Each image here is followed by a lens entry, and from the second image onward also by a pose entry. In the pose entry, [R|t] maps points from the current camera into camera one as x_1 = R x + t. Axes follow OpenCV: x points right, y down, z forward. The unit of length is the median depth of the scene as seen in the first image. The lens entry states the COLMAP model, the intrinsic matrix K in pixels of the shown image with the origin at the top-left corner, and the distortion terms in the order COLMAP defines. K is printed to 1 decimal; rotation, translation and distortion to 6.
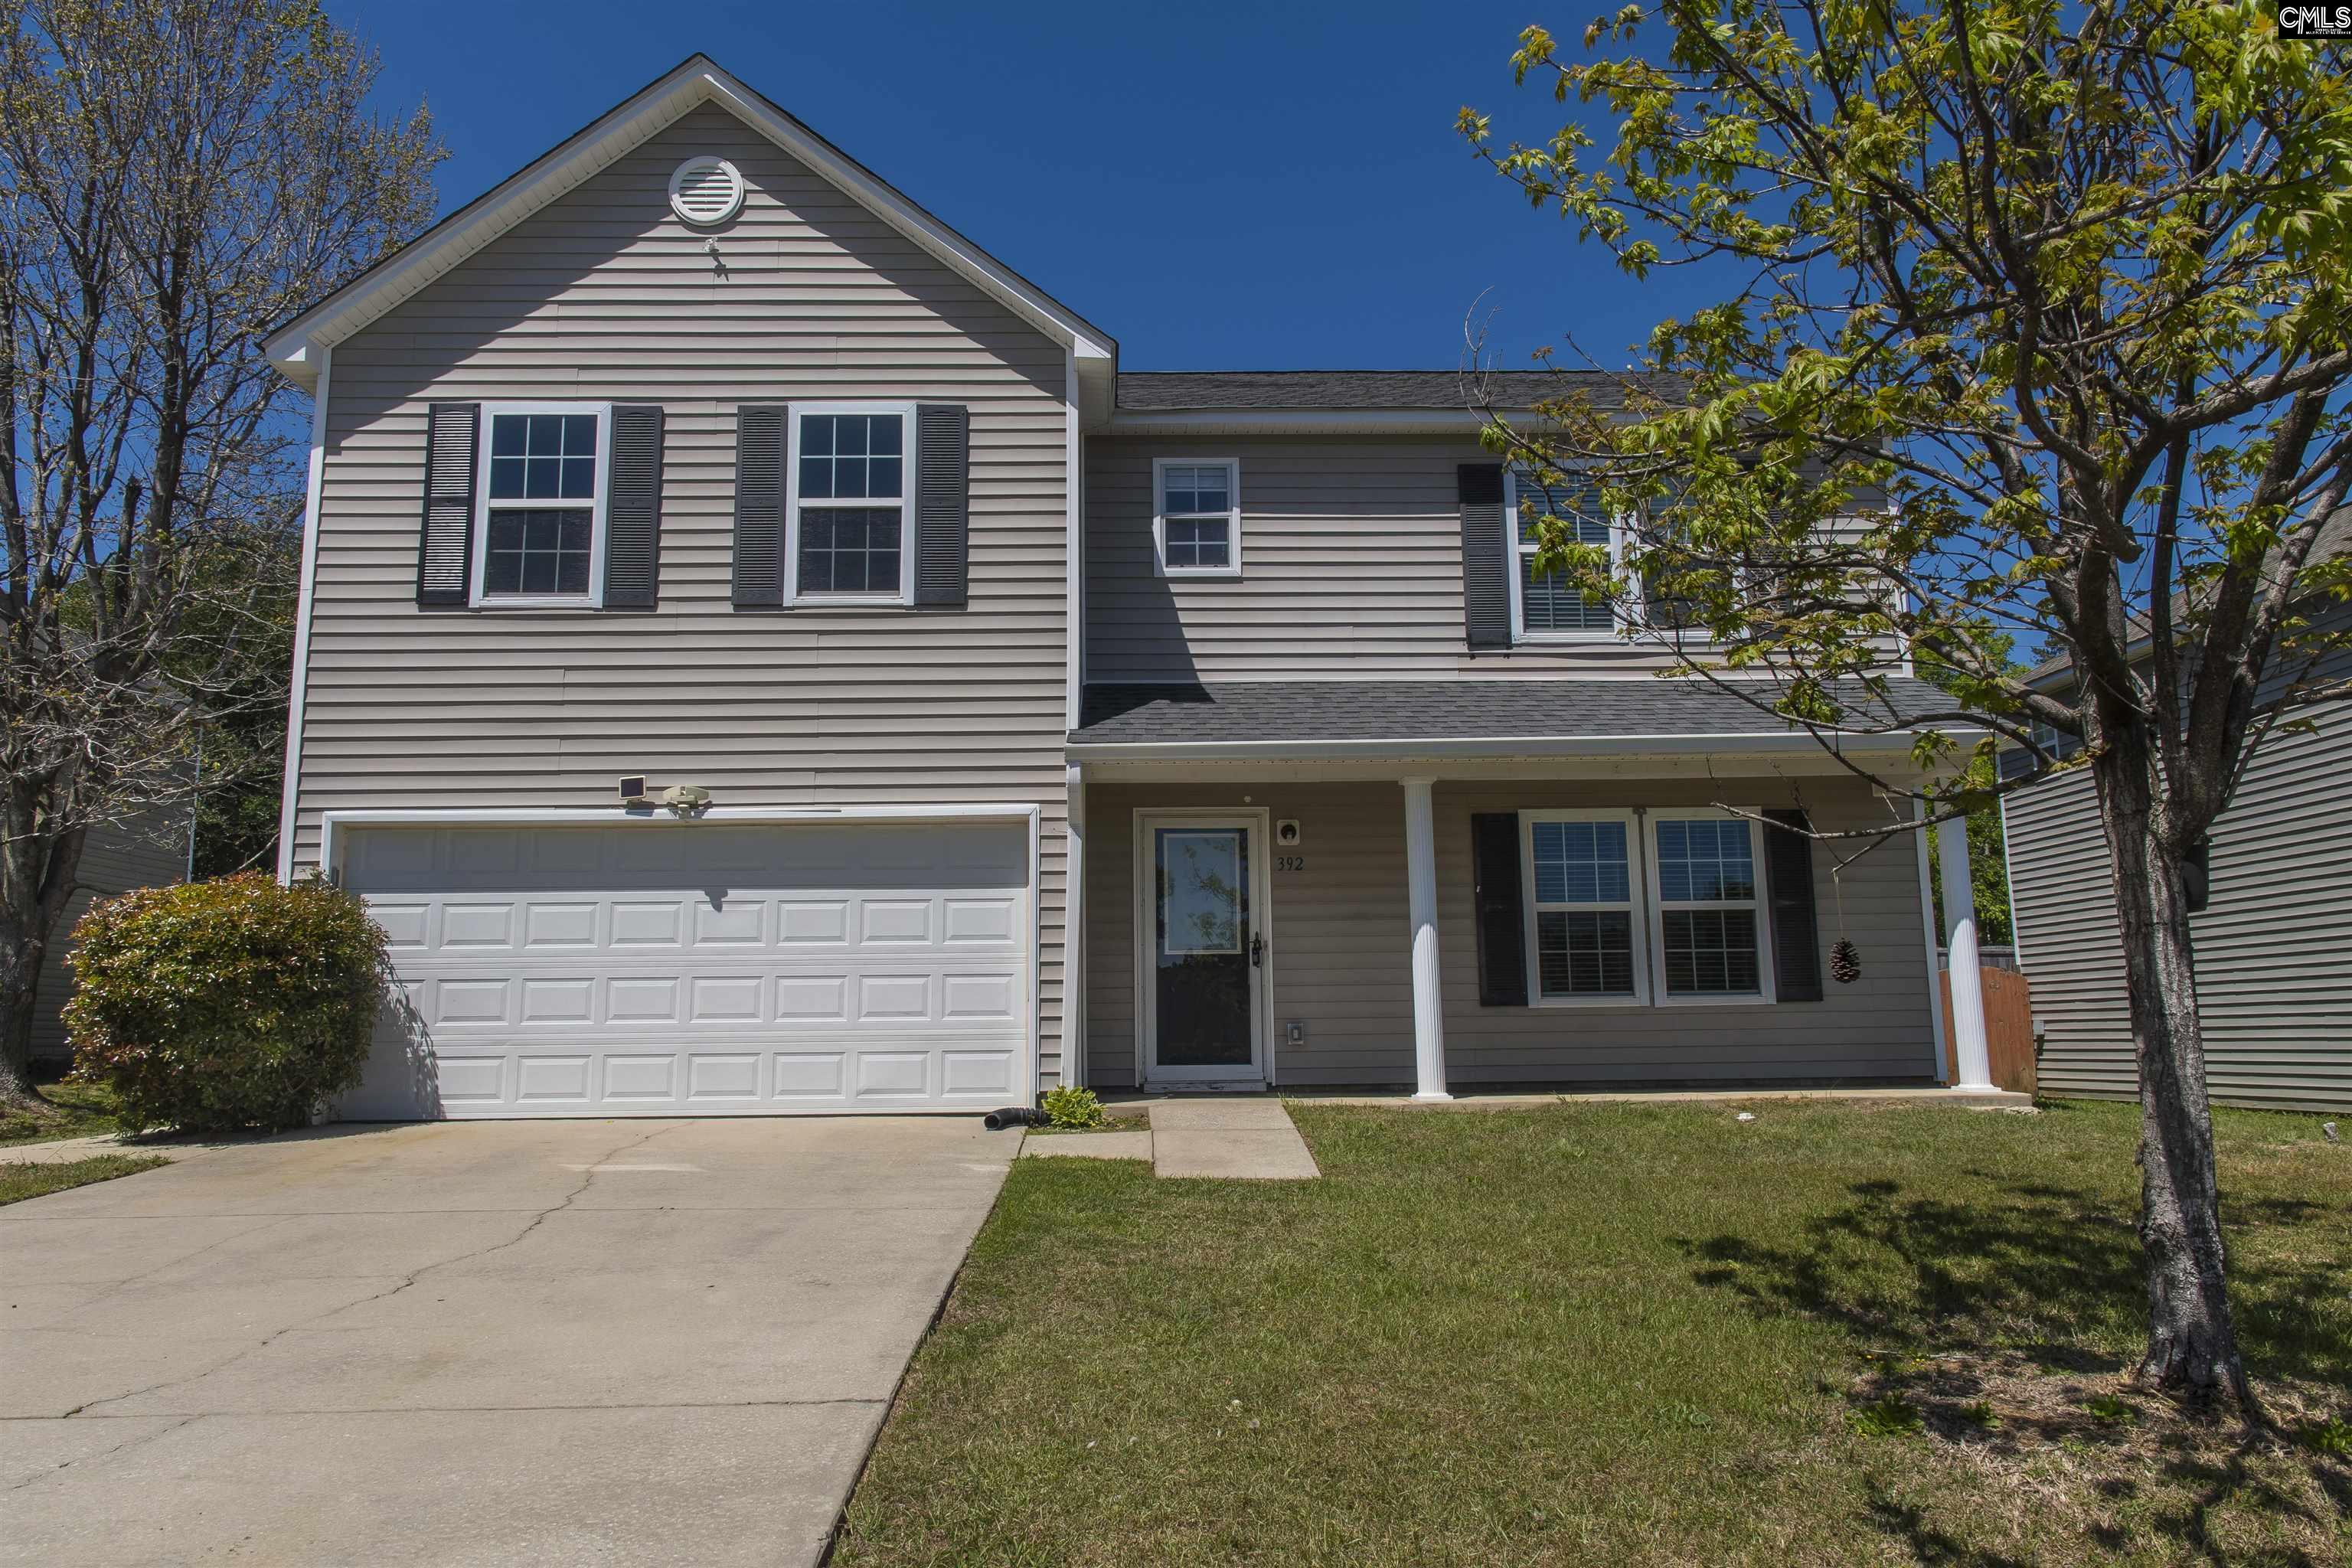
lens RADIAL K [[1592.1, 0, 1183.4], [0, 1592.1, 814.4], [0, 0, 1]] dist [0.020890, 0.002121]
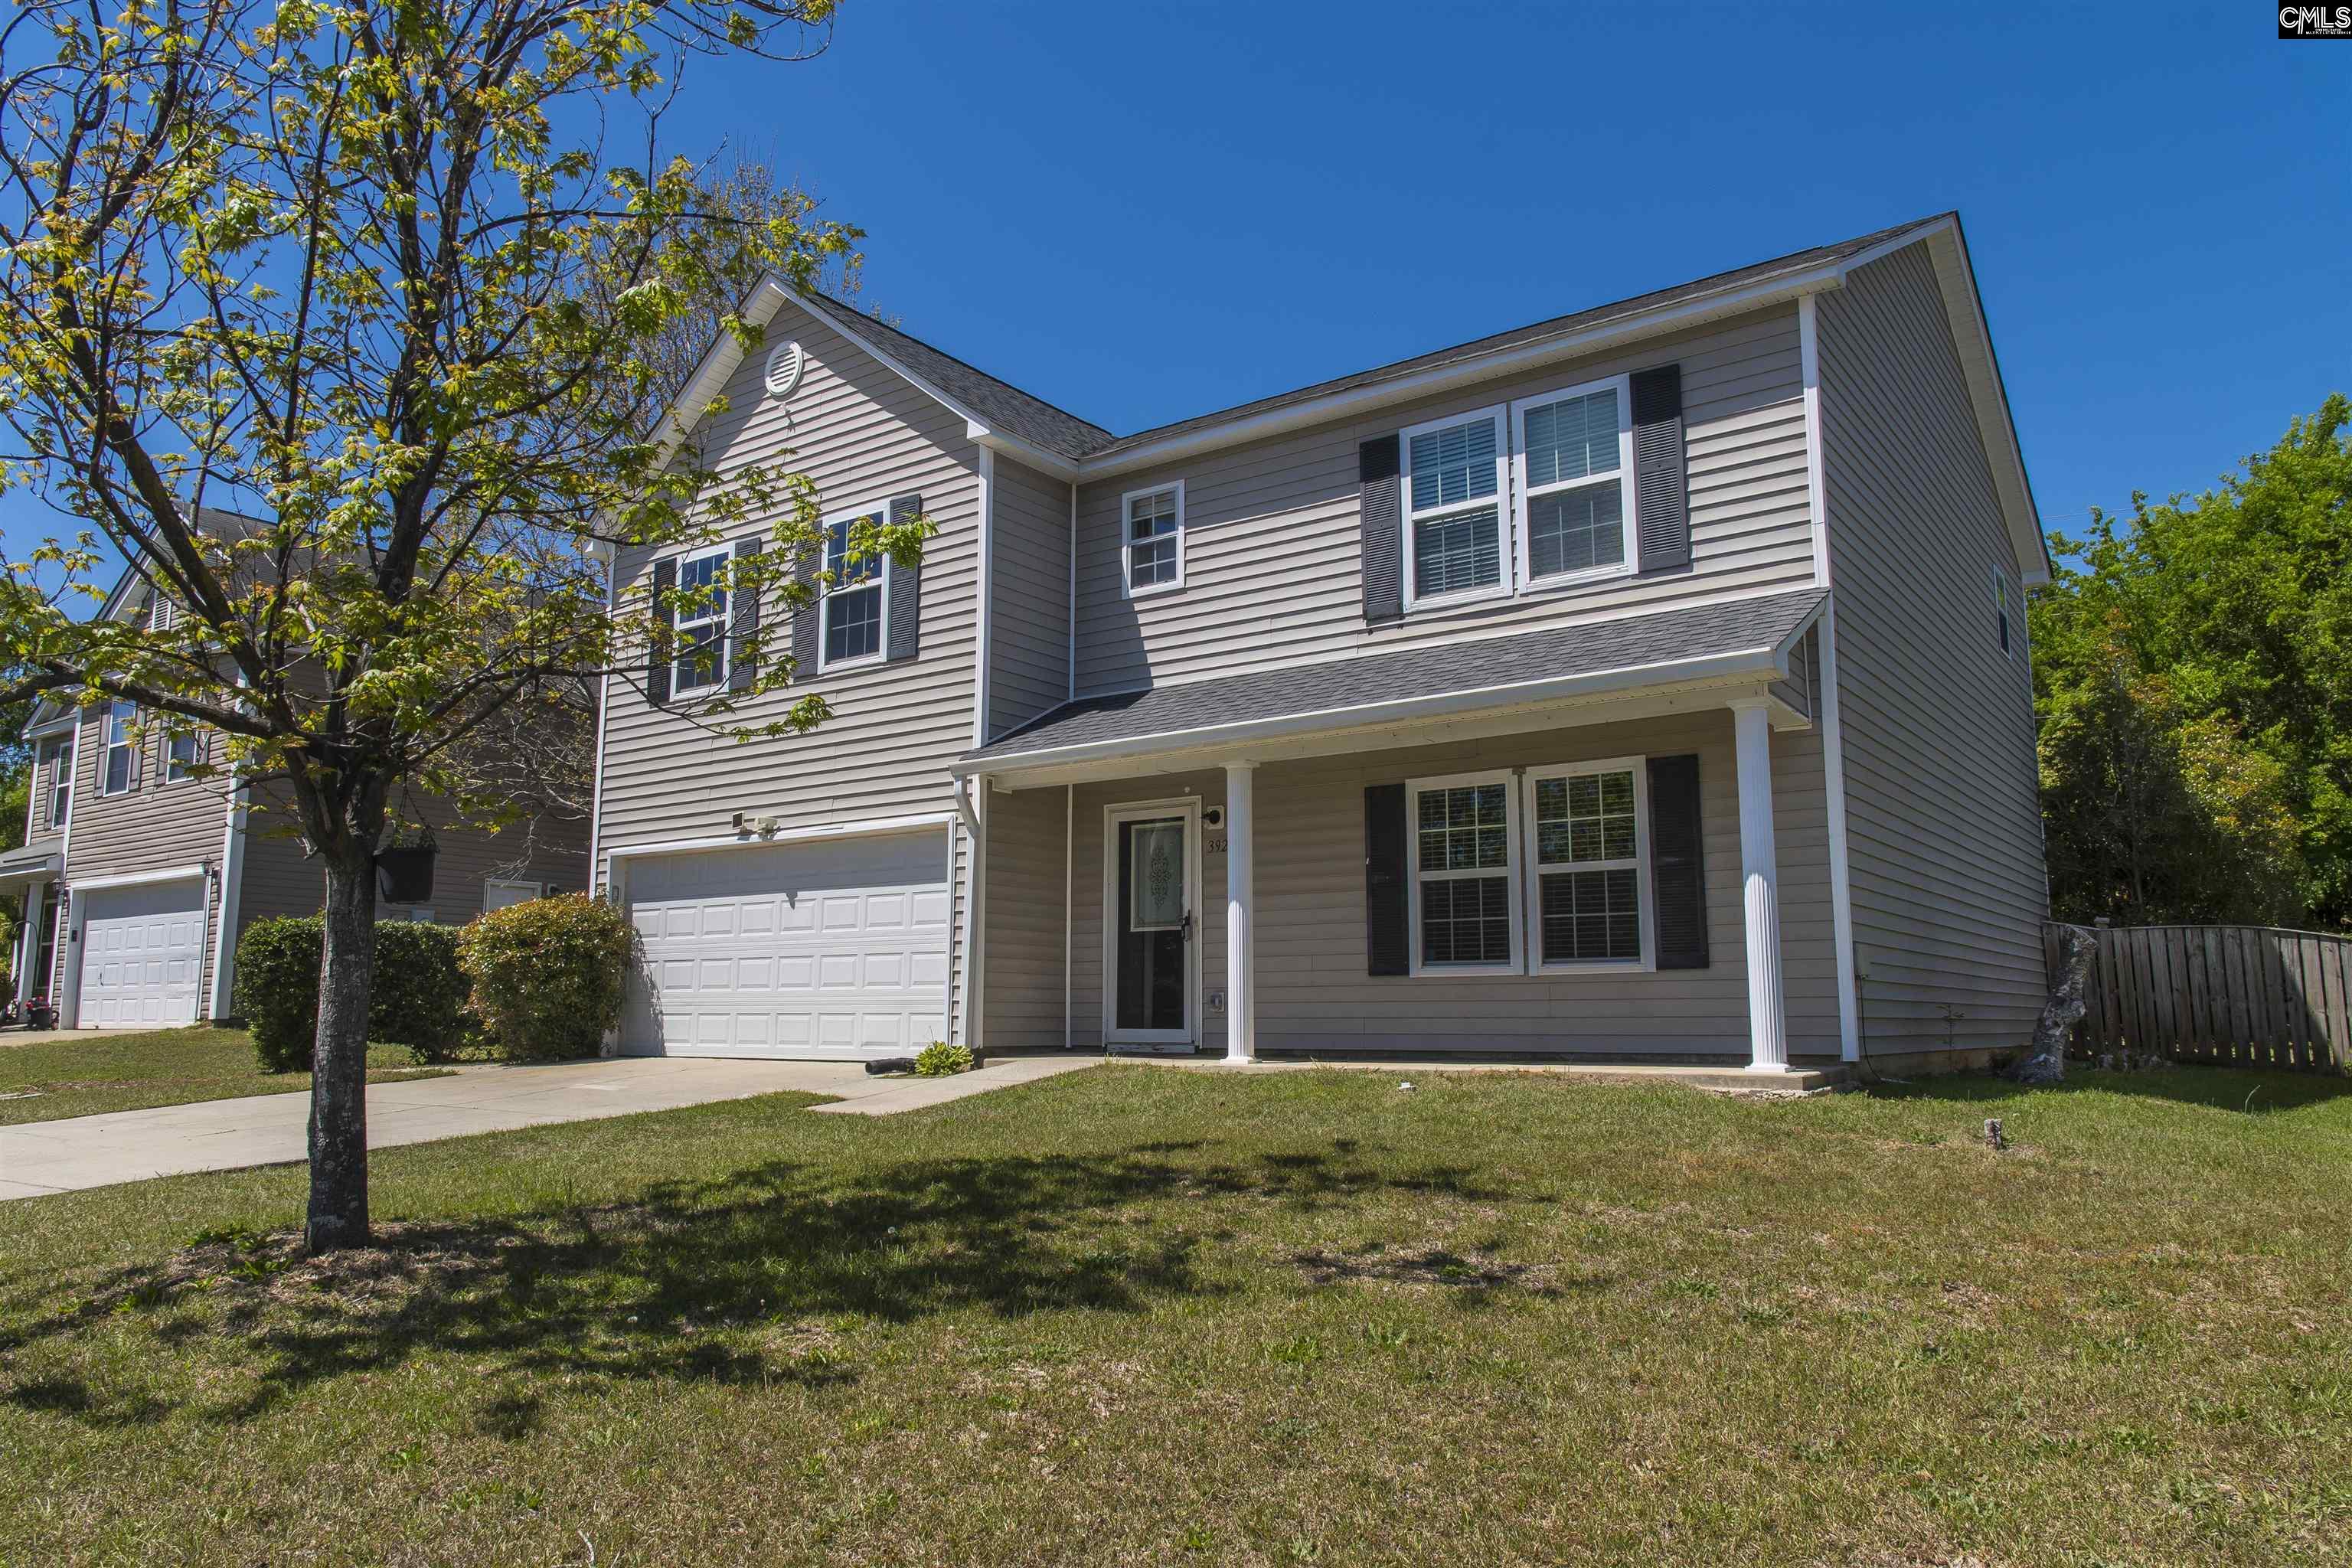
lens RADIAL K [[1592.1, 0, 1183.4], [0, 1592.1, 814.4], [0, 0, 1]] dist [0.020890, 0.002121]
pose [[0.794969, -0.065153, -0.603141, 0.756047], [0.075967, 0.997082, -0.007580, 0.016833], [0.601875, -0.039793, 0.797598, 0.125834]]
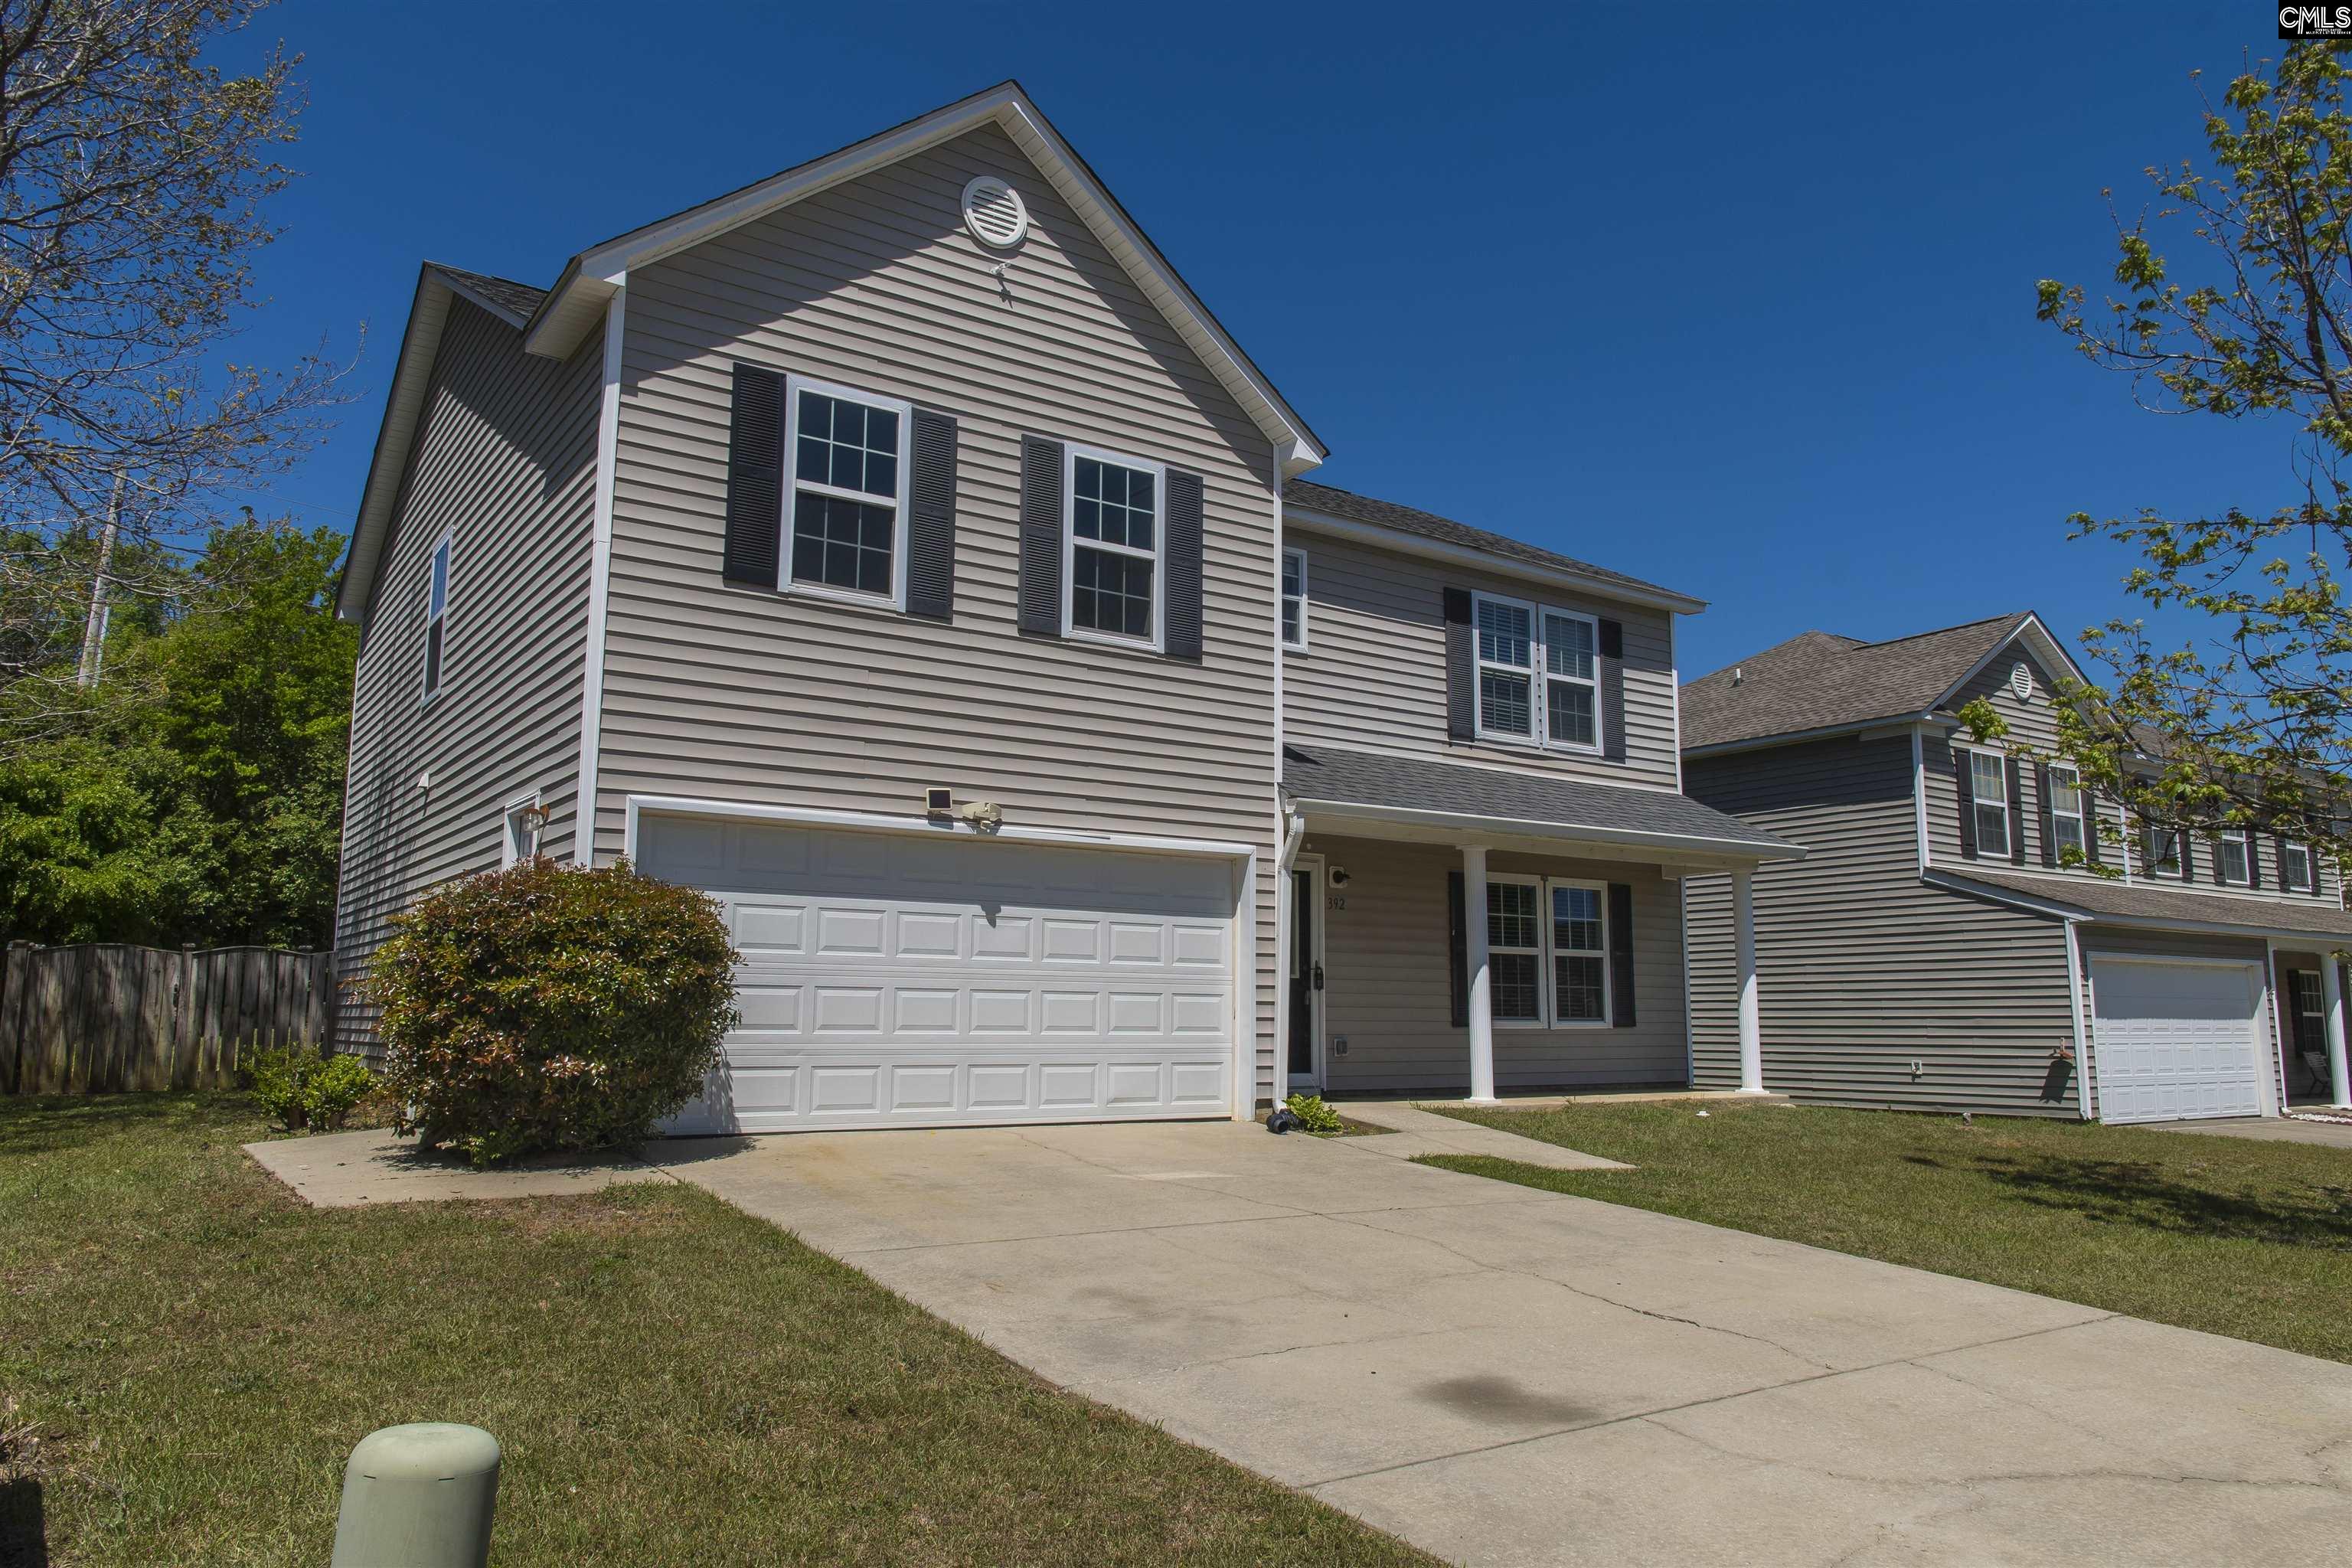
lens RADIAL K [[1592.1, 0, 1183.4], [0, 1592.1, 814.4], [0, 0, 1]] dist [0.020890, 0.002121]
pose [[0.836929, 0.088528, 0.540104, -0.720685], [-0.094065, 0.995414, -0.017397, -0.004160], [-0.539167, -0.036245, 0.841419, 0.071681]]
